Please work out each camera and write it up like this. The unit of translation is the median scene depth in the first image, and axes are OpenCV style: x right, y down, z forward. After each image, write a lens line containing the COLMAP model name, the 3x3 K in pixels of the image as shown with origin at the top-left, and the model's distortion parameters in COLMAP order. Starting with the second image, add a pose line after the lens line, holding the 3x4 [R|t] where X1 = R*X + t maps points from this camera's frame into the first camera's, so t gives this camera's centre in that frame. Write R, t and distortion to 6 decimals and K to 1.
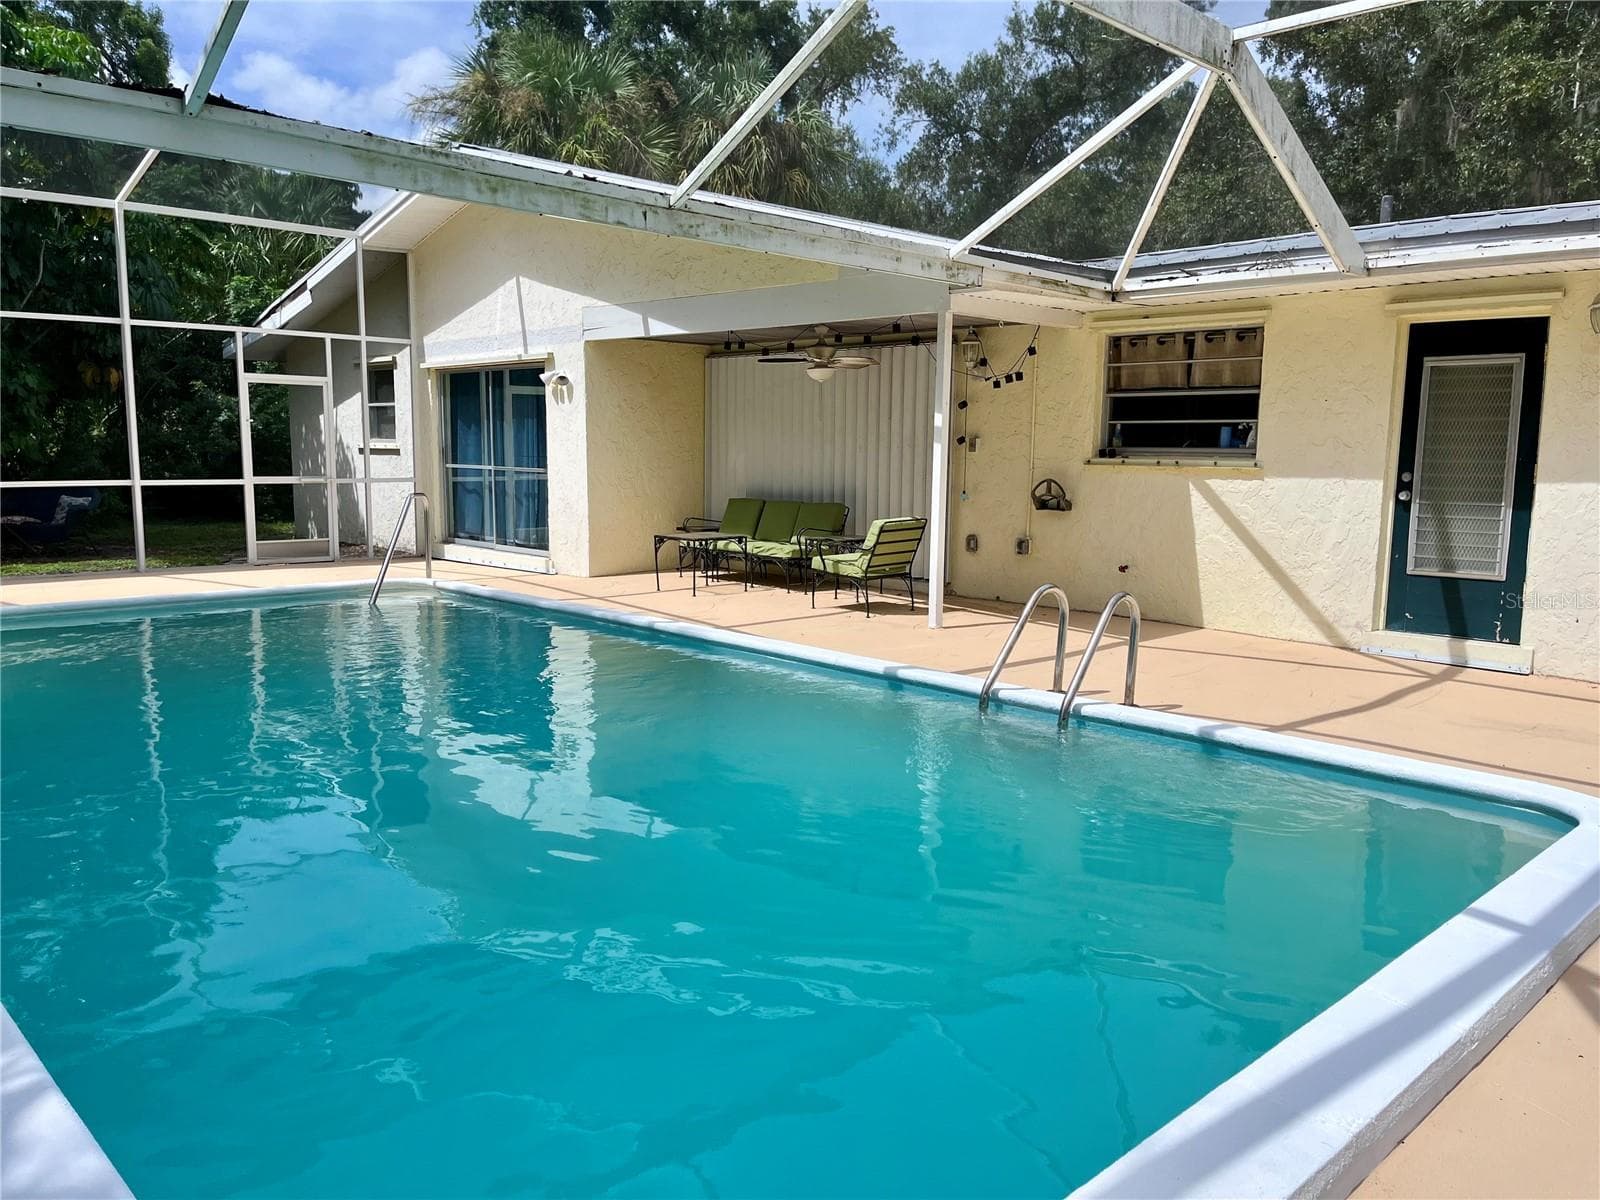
lens RADIAL K [[1209.8, 0, 800.0], [0, 1209.8, 603.2], [0, 0, 1]] dist [0.022384, -0.009820]
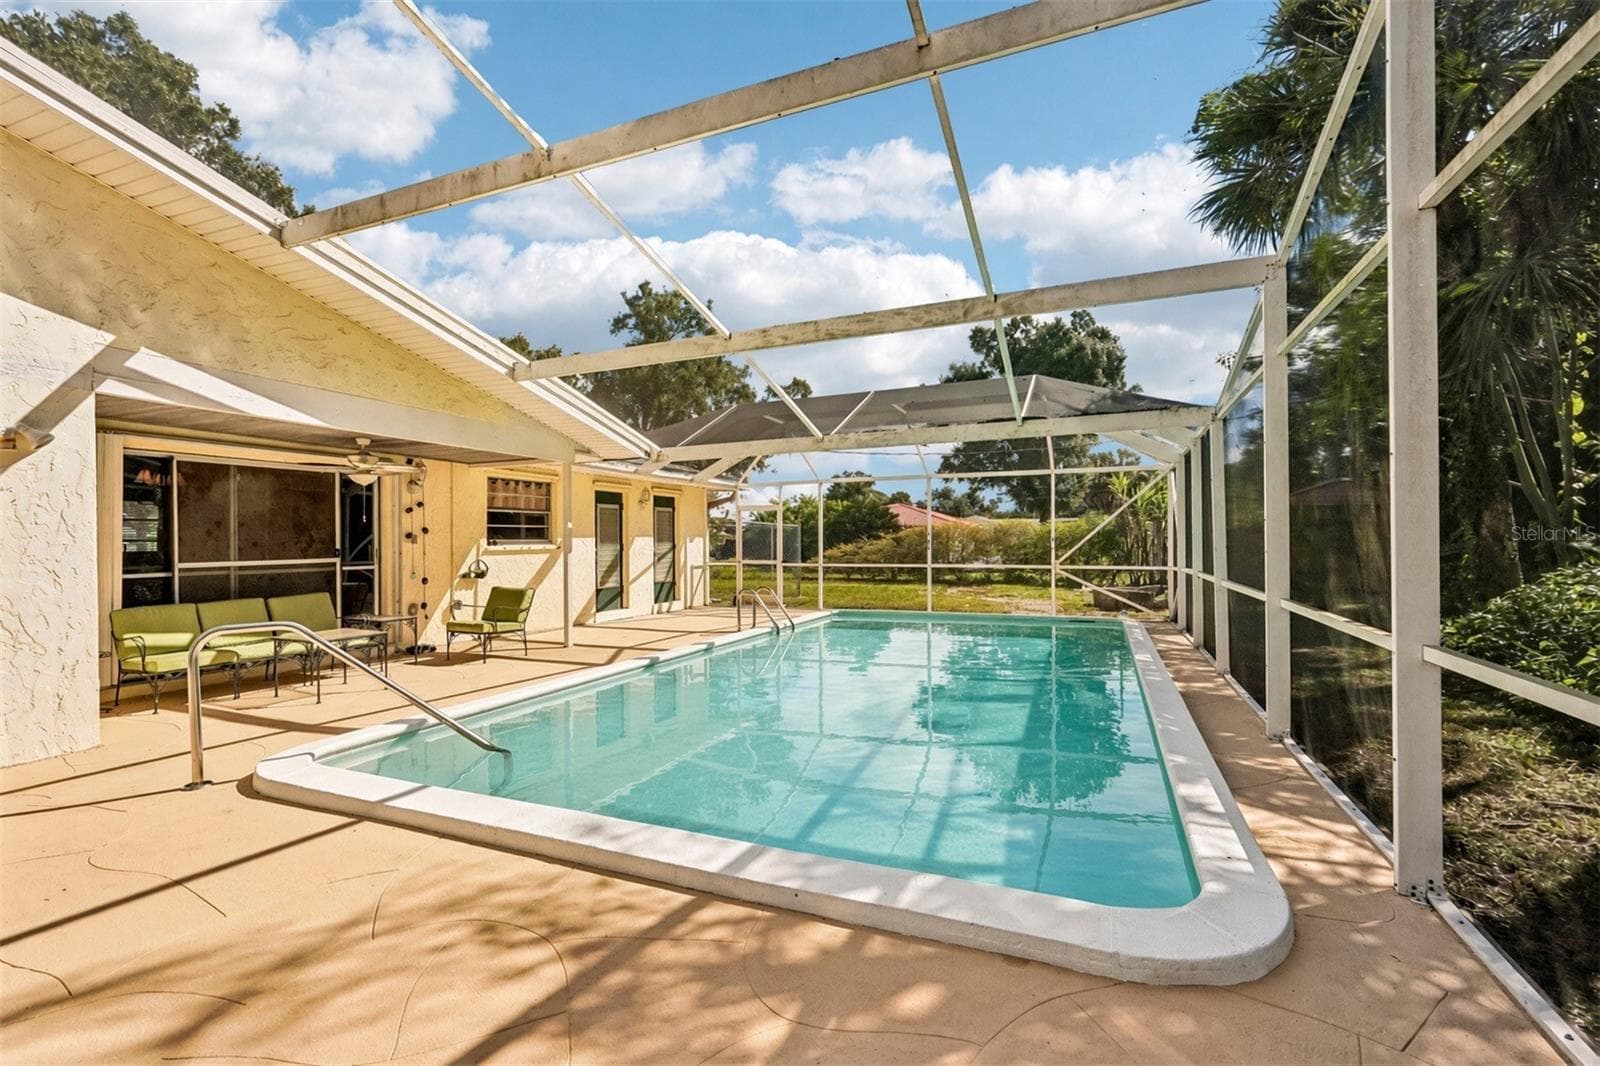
lens RADIAL K [[704.4, 0, 799.9], [0, 704.4, 536.9], [0, 0, 1]] dist [-0.007820, 0.003734]
pose [[-0.388821, -0.006979, 0.921287, -1.090034], [0.119535, 0.991137, 0.057956, -0.174645], [-0.913526, 0.132661, -0.384541, 1.250912]]
